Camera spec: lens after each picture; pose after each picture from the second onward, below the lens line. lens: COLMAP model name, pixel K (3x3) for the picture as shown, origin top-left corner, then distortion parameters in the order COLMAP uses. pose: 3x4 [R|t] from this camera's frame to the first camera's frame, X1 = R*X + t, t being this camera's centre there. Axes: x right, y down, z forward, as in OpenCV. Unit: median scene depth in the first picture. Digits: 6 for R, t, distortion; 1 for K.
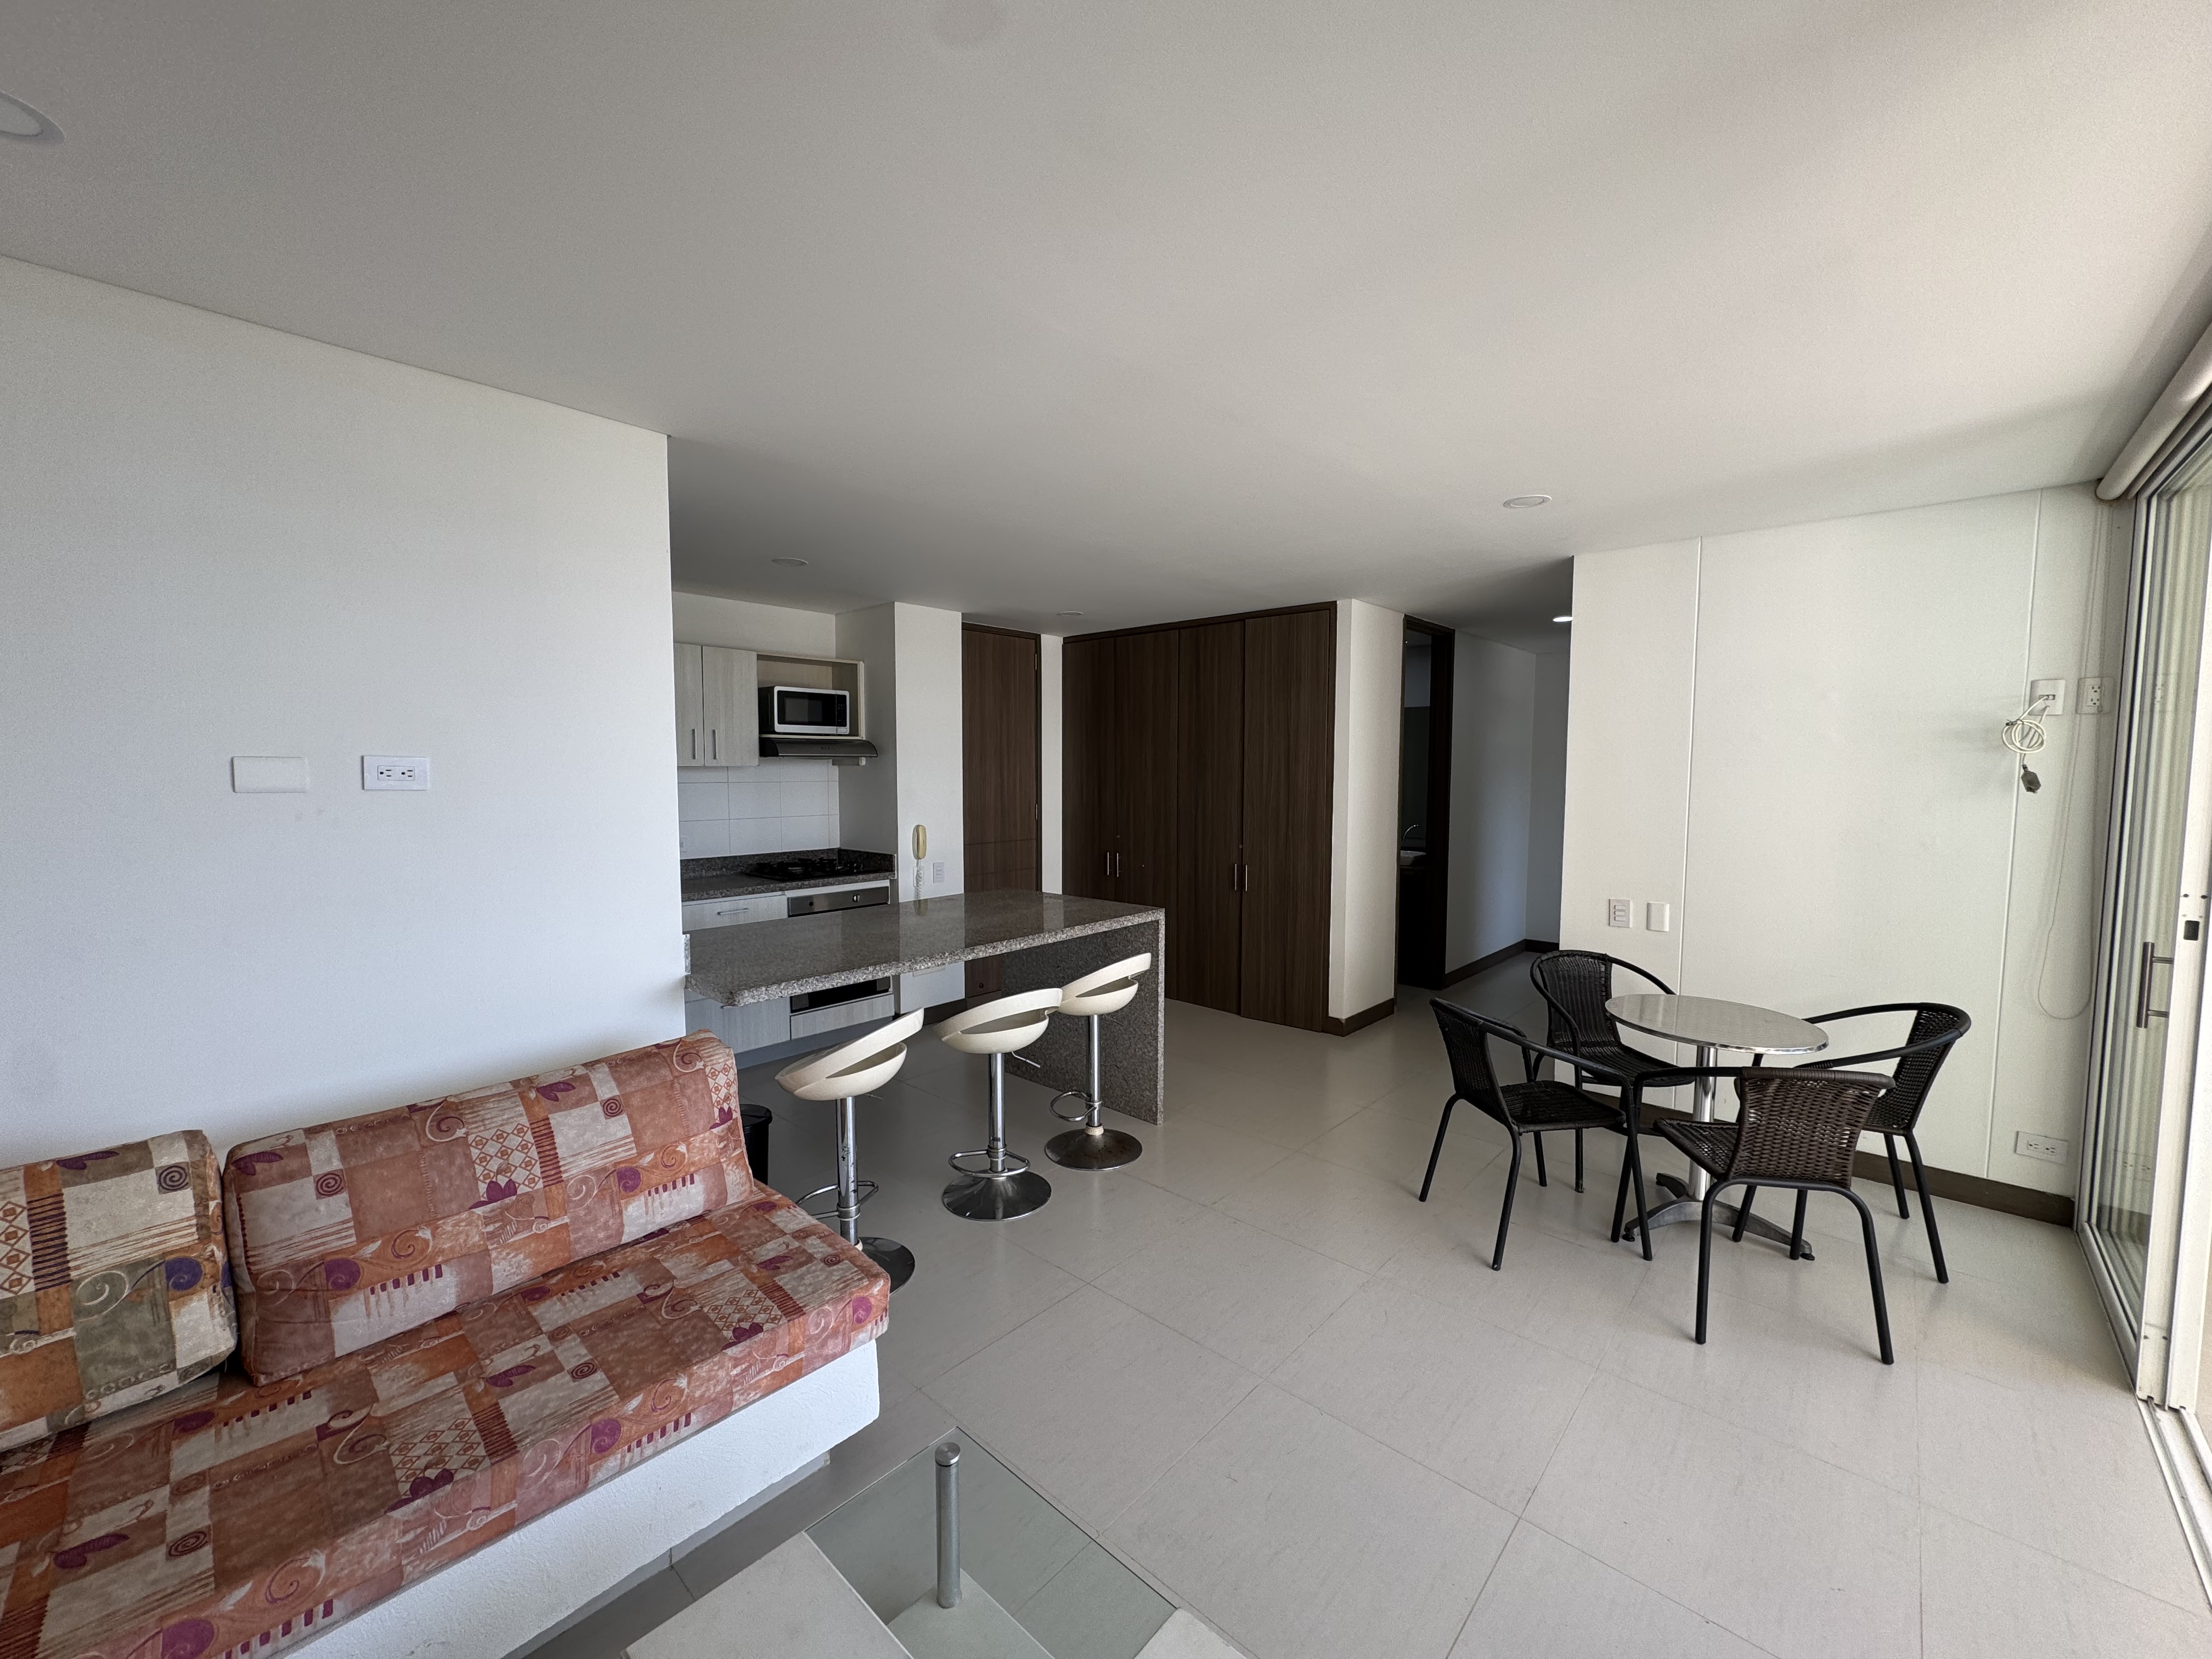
lens RADIAL K [[885.2, 0, 1104.7], [0, 885.2, 829.1], [0, 0, 1]] dist [-0.000198, -0.000285]
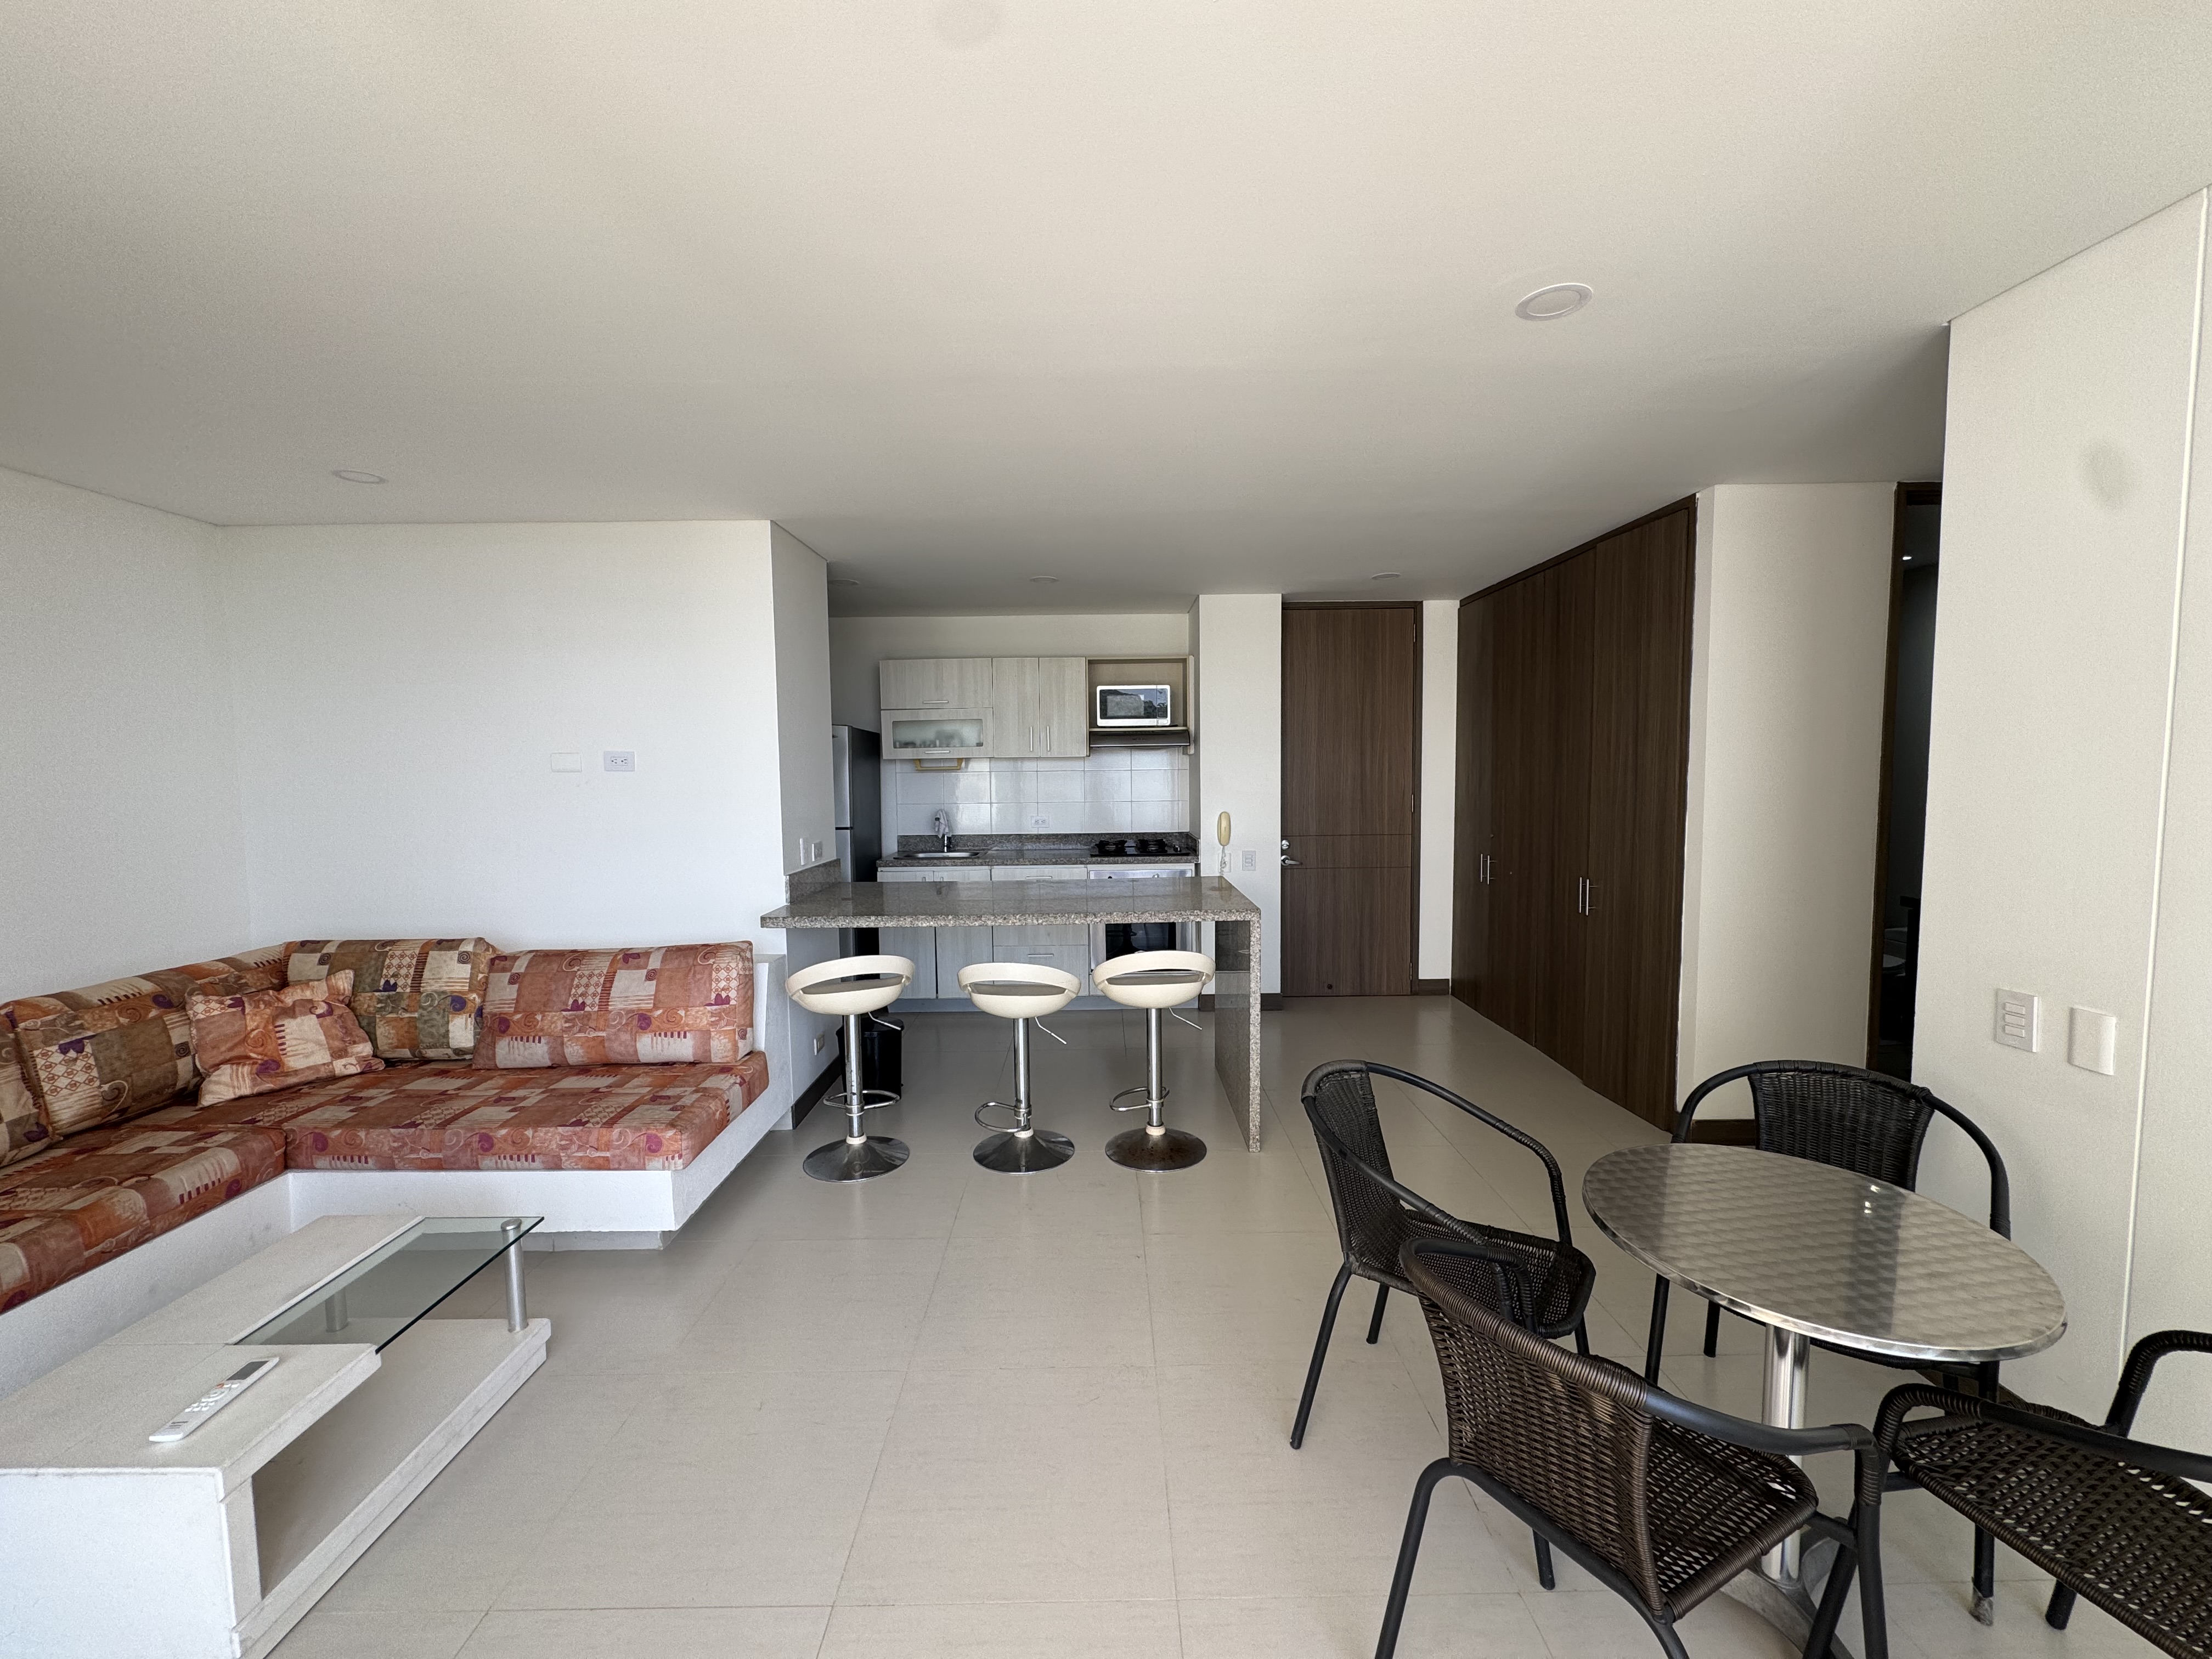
lens RADIAL K [[885.2, 0, 1104.7], [0, 885.2, 829.1], [0, 0, 1]] dist [-0.000198, -0.000285]
pose [[0.673360, 0.042039, -0.738119, 0.793346], [-0.037722, 0.999035, 0.022487, -0.004067], [0.738352, 0.012702, 0.674296, 0.383304]]
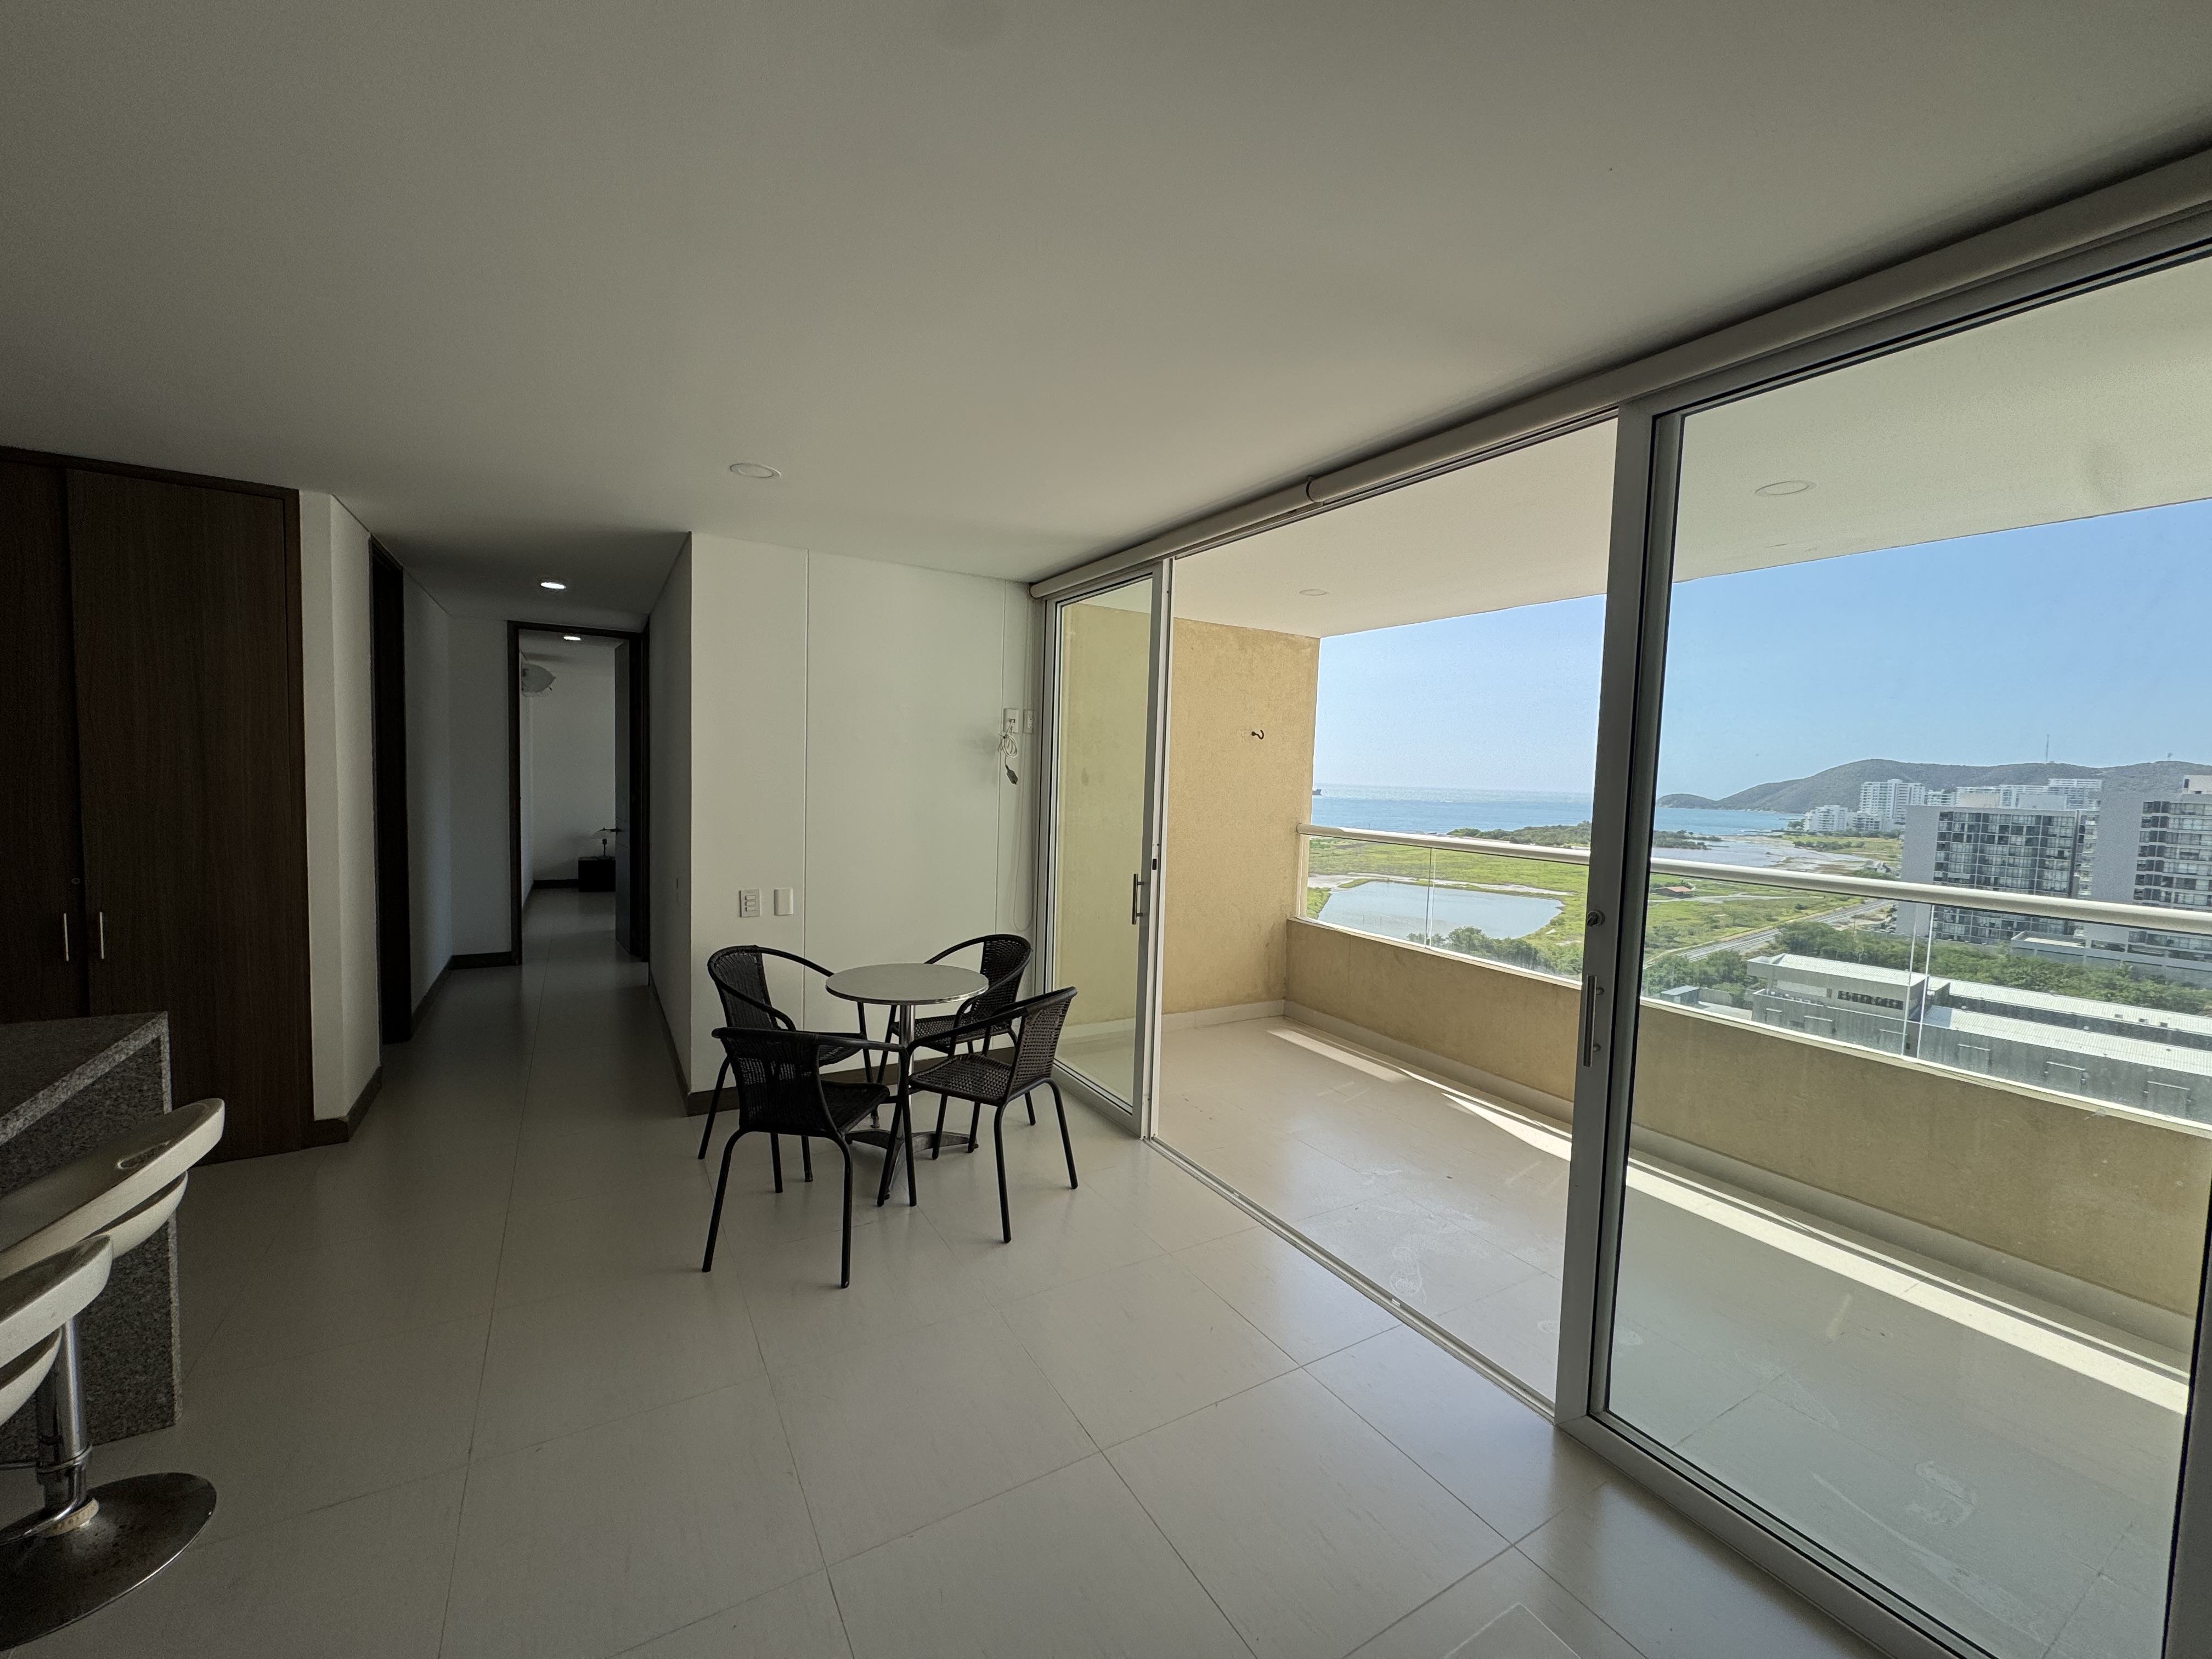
lens RADIAL K [[880.3, 0, 1106.0], [0, 880.3, 829.5], [0, 0, 1]] dist [-0.000325, 0.000245]
pose [[0.295094, -0.053085, 0.953992, -0.332879], [0.034467, 0.998397, 0.044894, -0.026296], [-0.954846, 0.019633, 0.296451, 0.413096]]
